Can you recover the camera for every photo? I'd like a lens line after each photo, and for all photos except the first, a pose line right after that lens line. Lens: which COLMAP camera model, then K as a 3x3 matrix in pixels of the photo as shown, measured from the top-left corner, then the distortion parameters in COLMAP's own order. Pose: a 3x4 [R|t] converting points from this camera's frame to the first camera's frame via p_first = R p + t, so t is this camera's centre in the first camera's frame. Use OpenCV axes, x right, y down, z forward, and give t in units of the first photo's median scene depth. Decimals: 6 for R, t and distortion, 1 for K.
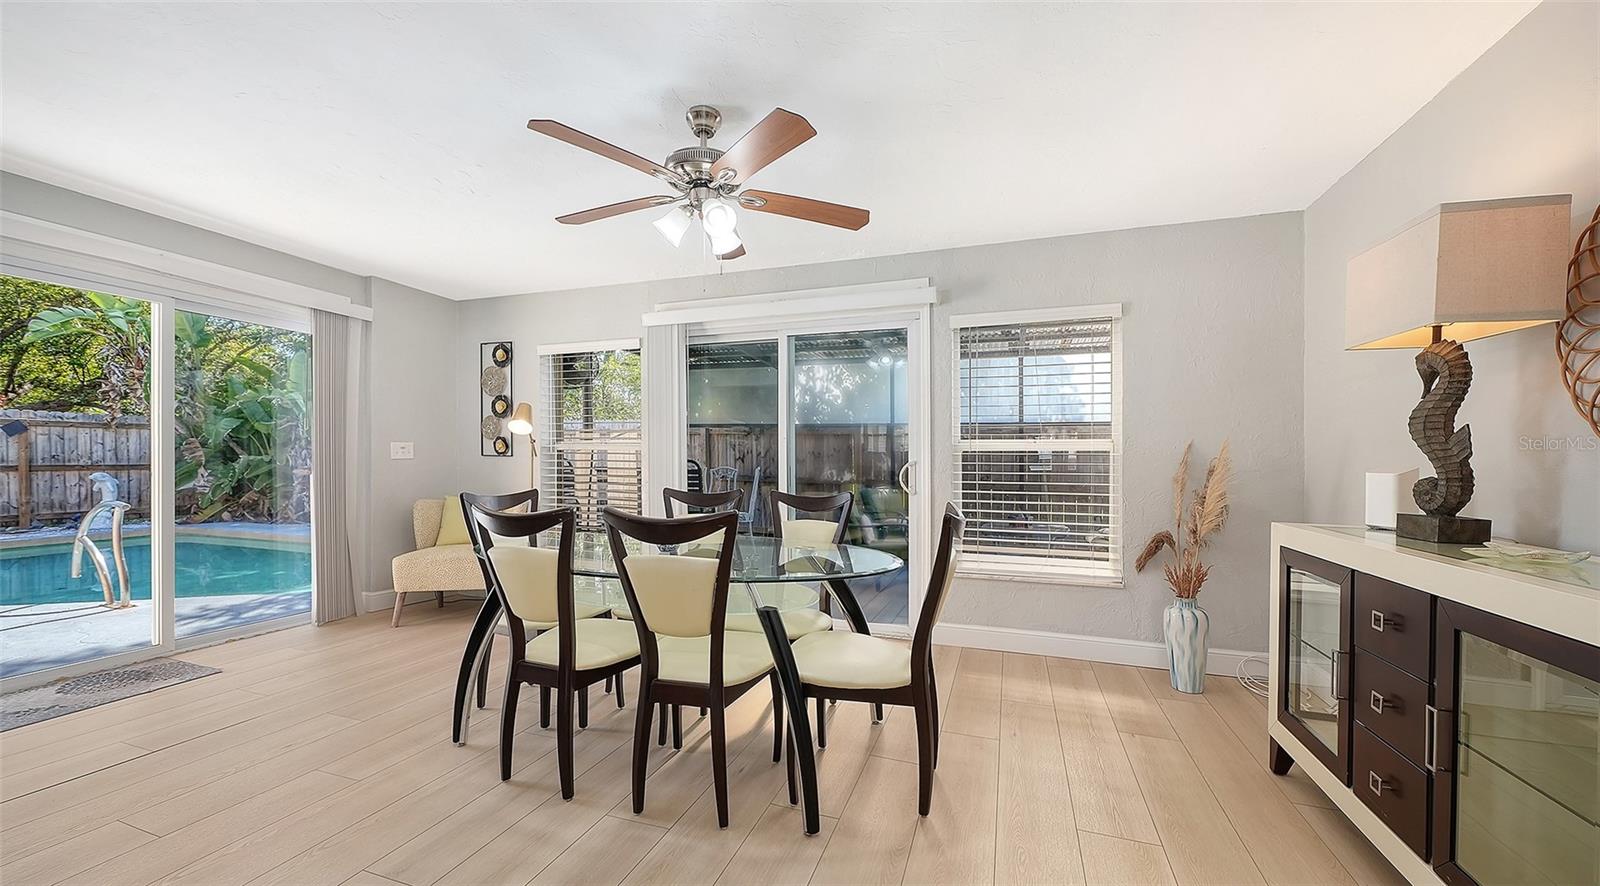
lens RADIAL K [[591.1, 0, 803.1], [0, 591.1, 486.6], [0, 0, 1]] dist [-0.011530, -0.000210]
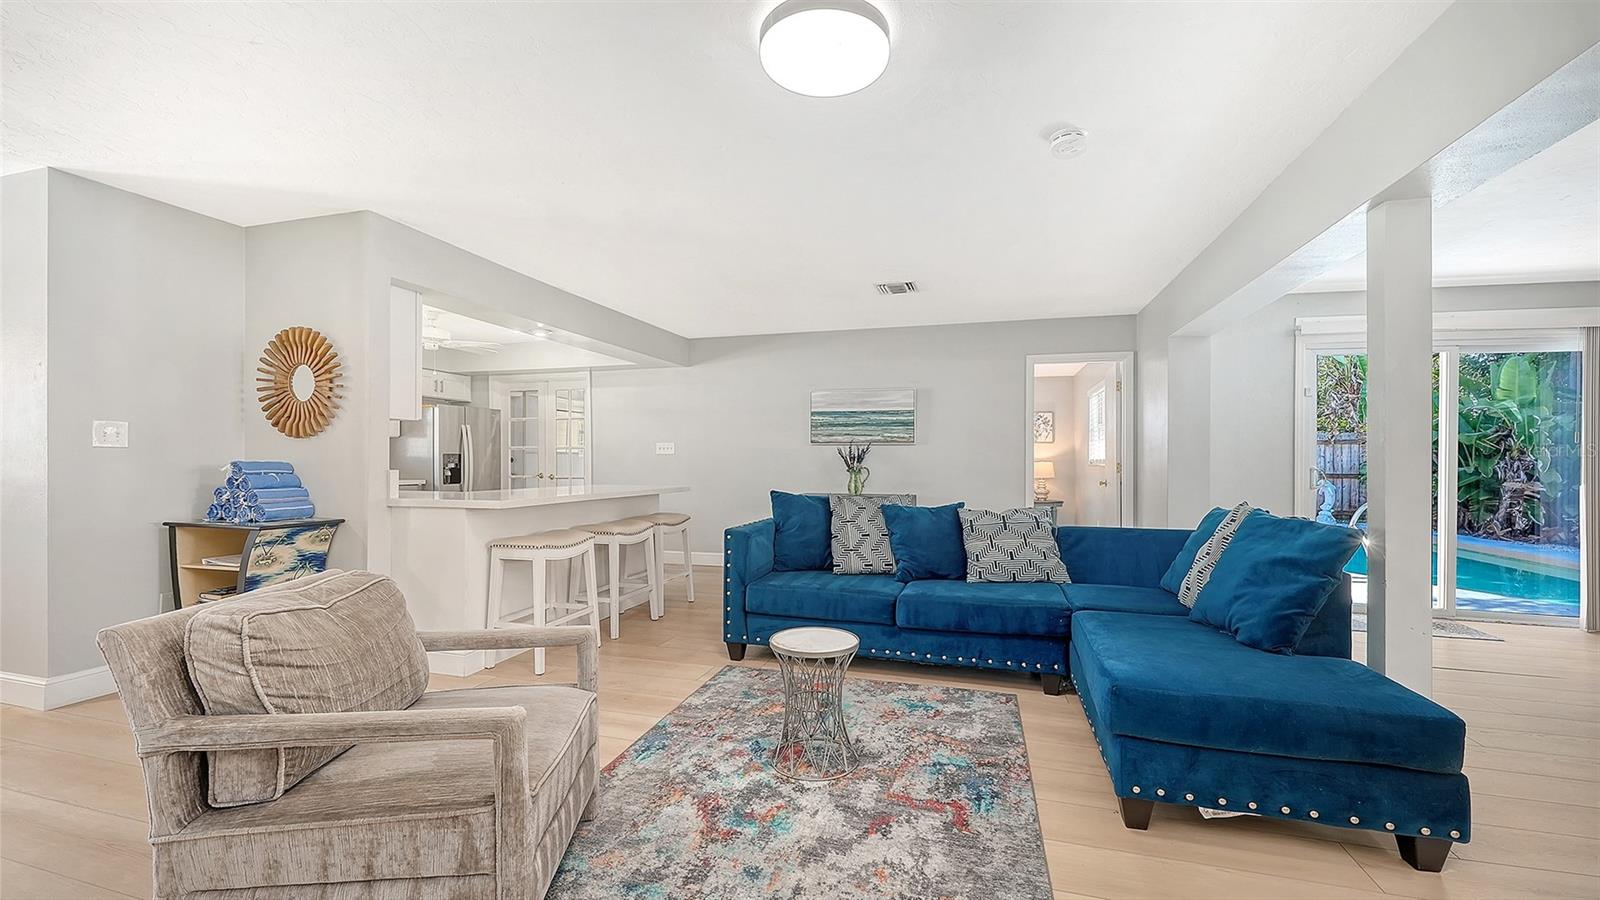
lens RADIAL K [[621.8, 0, 813.1], [0, 621.8, 454.4], [0, 0, 1]] dist [0.003411, 0.000169]
pose [[0.056038, -0.014871, -0.998318, 0.169631], [-0.057524, 0.998180, -0.018098, 0.020155], [0.996770, 0.058441, 0.055081, -0.384343]]
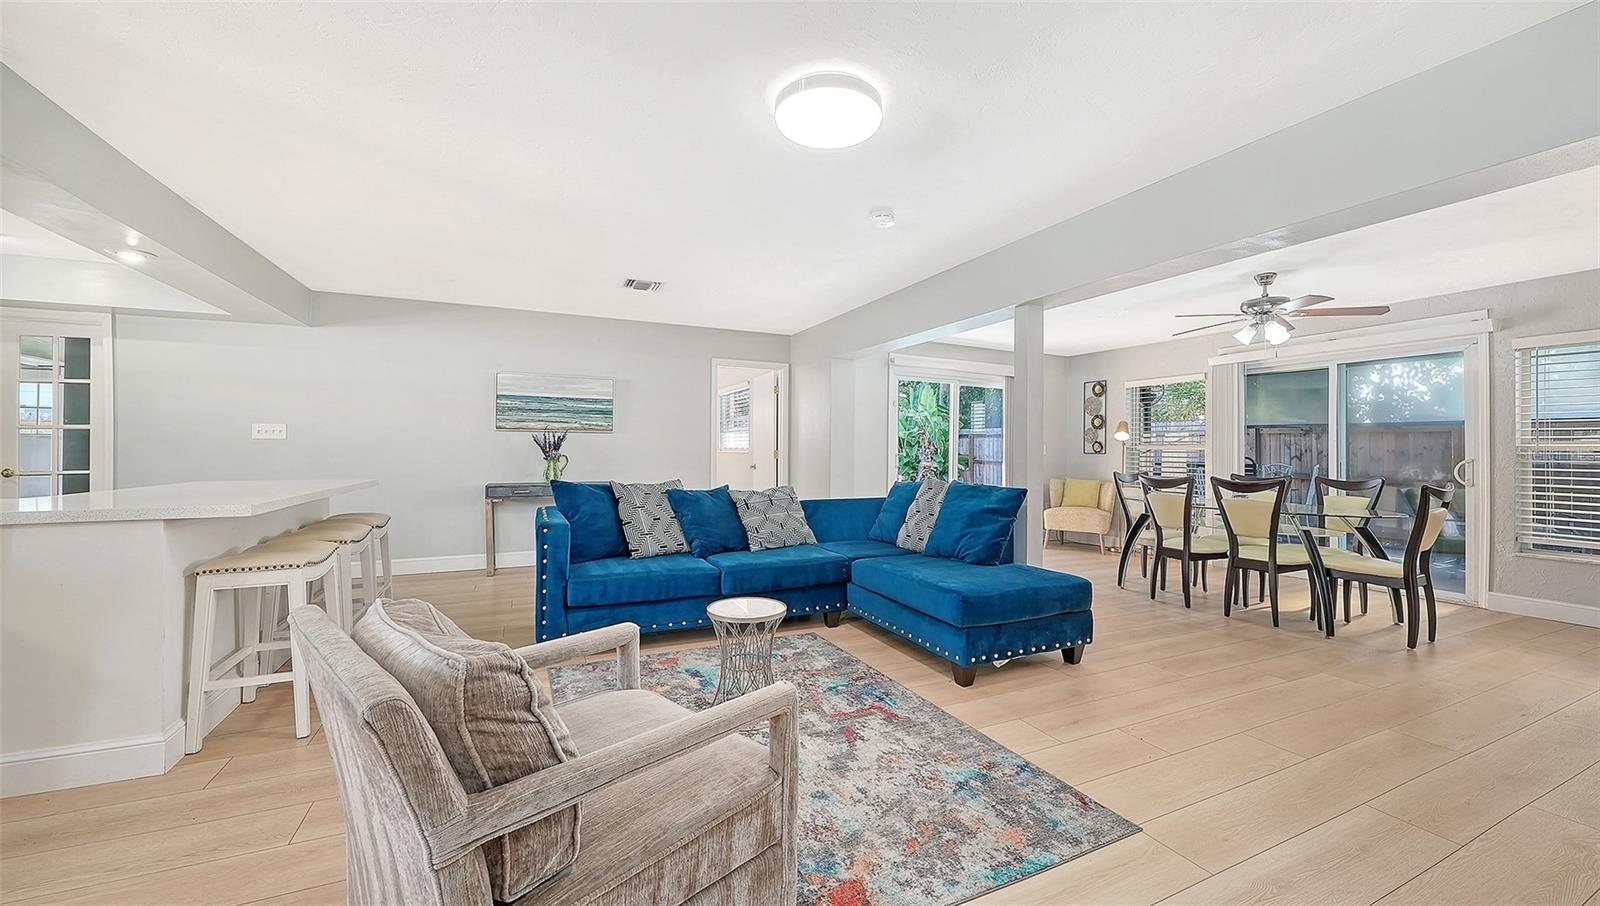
lens RADIAL K [[596.6, 0, 797.4], [0, 596.6, 444.4], [0, 0, 1]] dist [-0.008710, -0.000117]
pose [[0.688596, -0.008034, -0.725100, 0.090569], [-0.040822, 0.997923, -0.049823, 0.037349], [0.723995, 0.063908, 0.686839, -0.701498]]
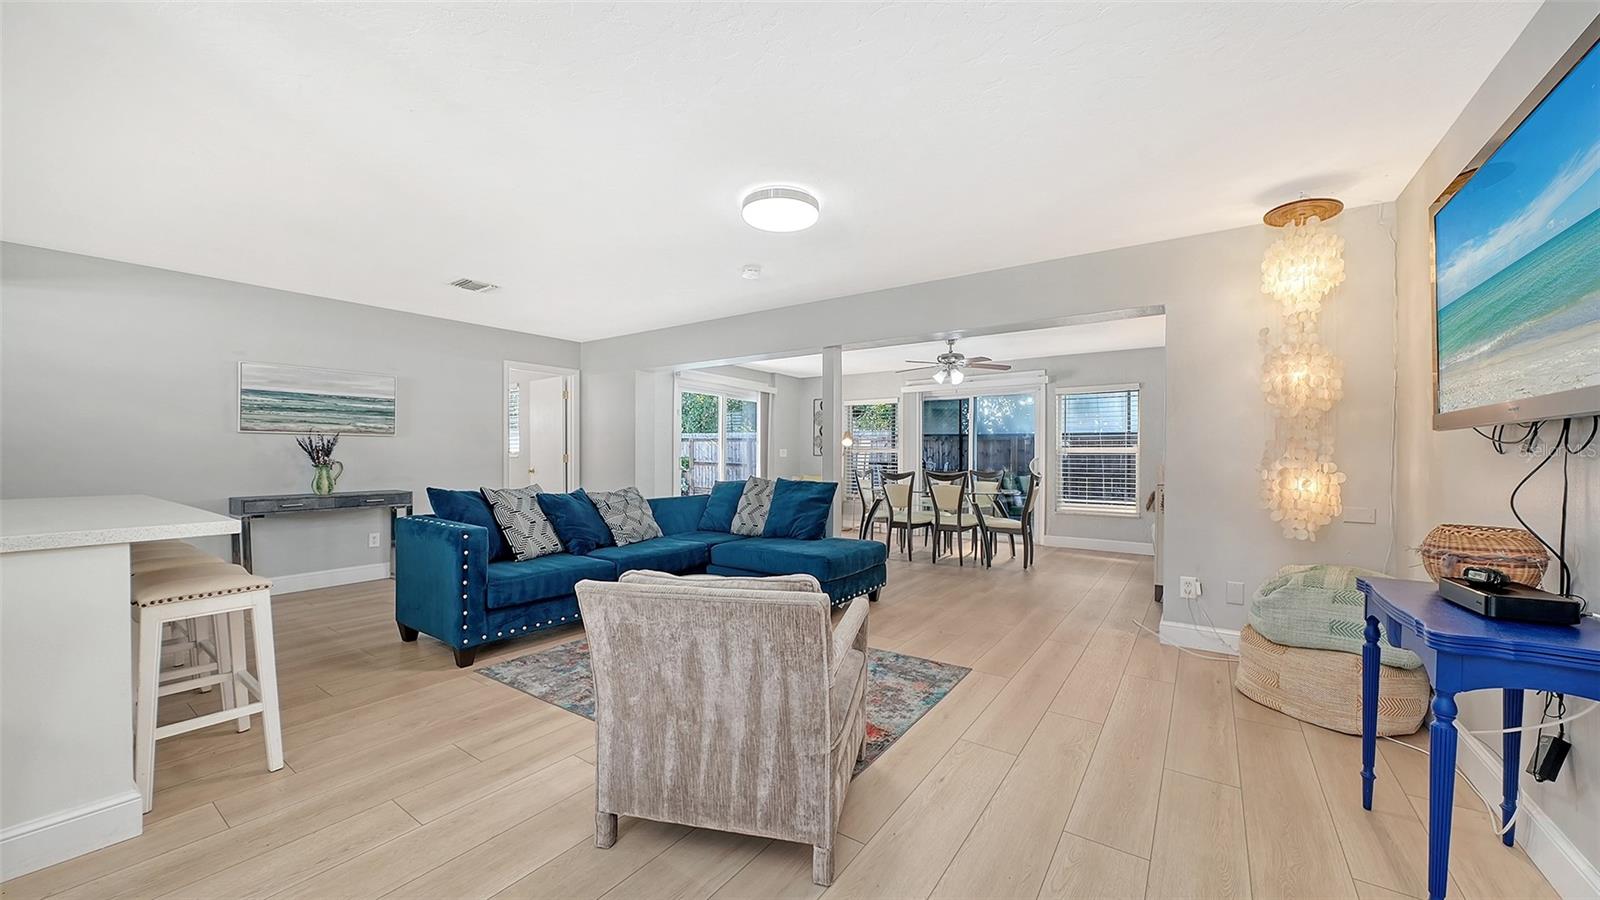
lens RADIAL K [[580.8, 0, 803.0], [0, 580.8, 455.8], [0, 0, 1]] dist [-0.025306, -0.000016]
pose [[0.962192, -0.001394, -0.272368, -0.044144], [-0.012190, 0.998764, -0.048175, 0.047189], [0.272098, 0.049674, 0.960986, -0.970536]]
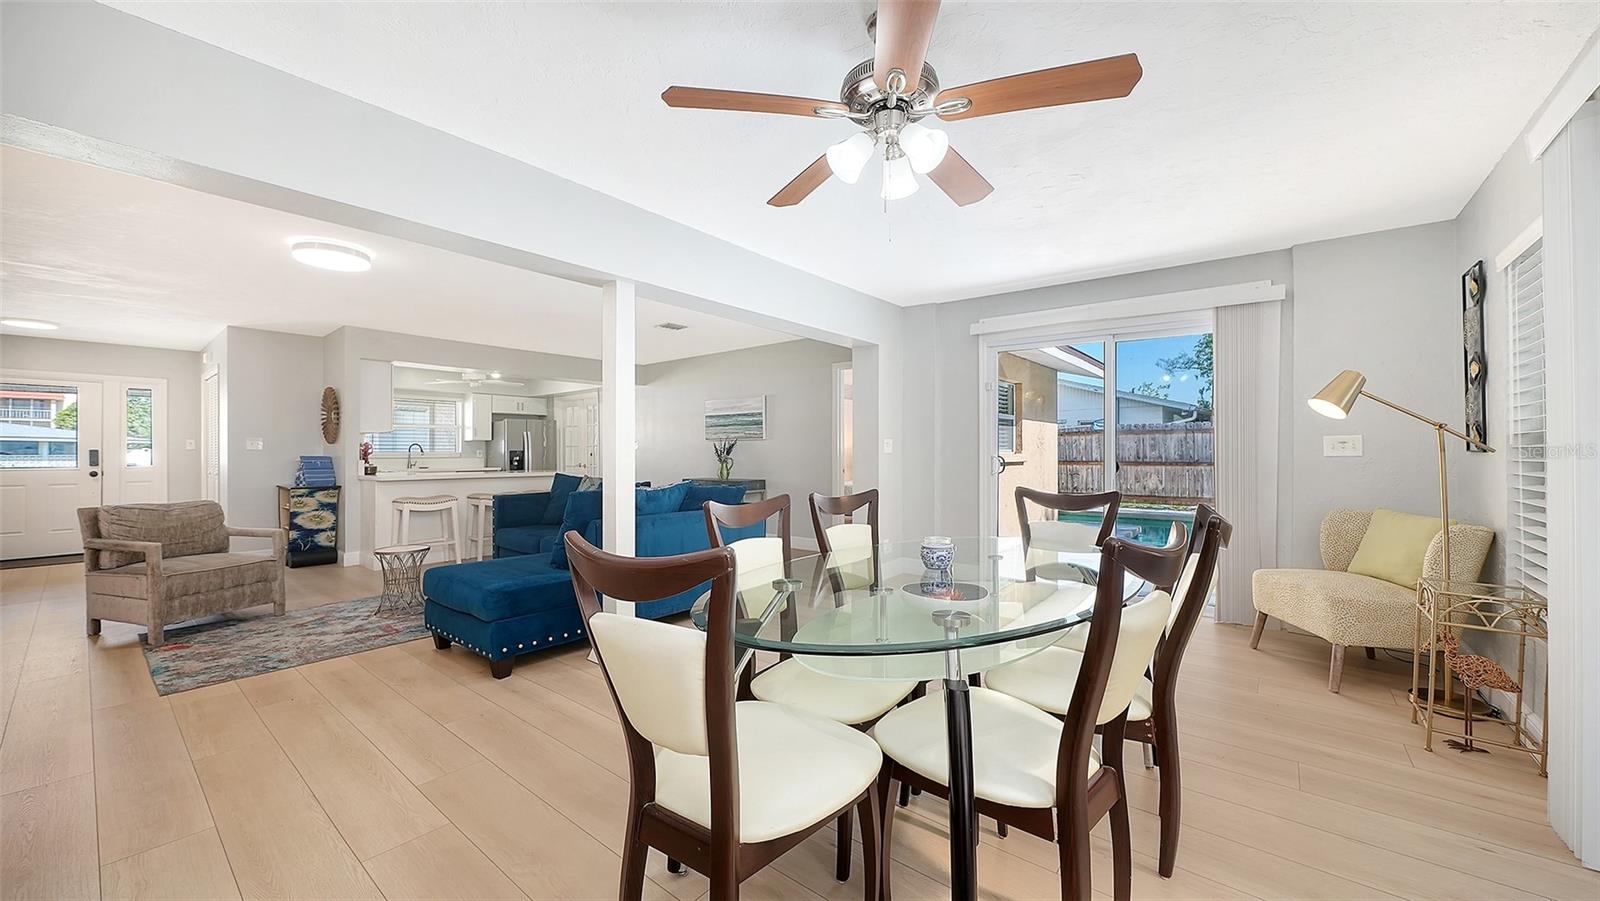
lens RADIAL K [[590.3, 0, 805.3], [0, 590.3, 445.9], [0, 0, 1]] dist [-0.006206, -0.000226]
pose [[-0.337774, -0.016484, -0.941083, 0.303268], [-0.047993, 0.998848, -0.000270, -0.024945], [0.940003, 0.045074, -0.338176, 0.538323]]
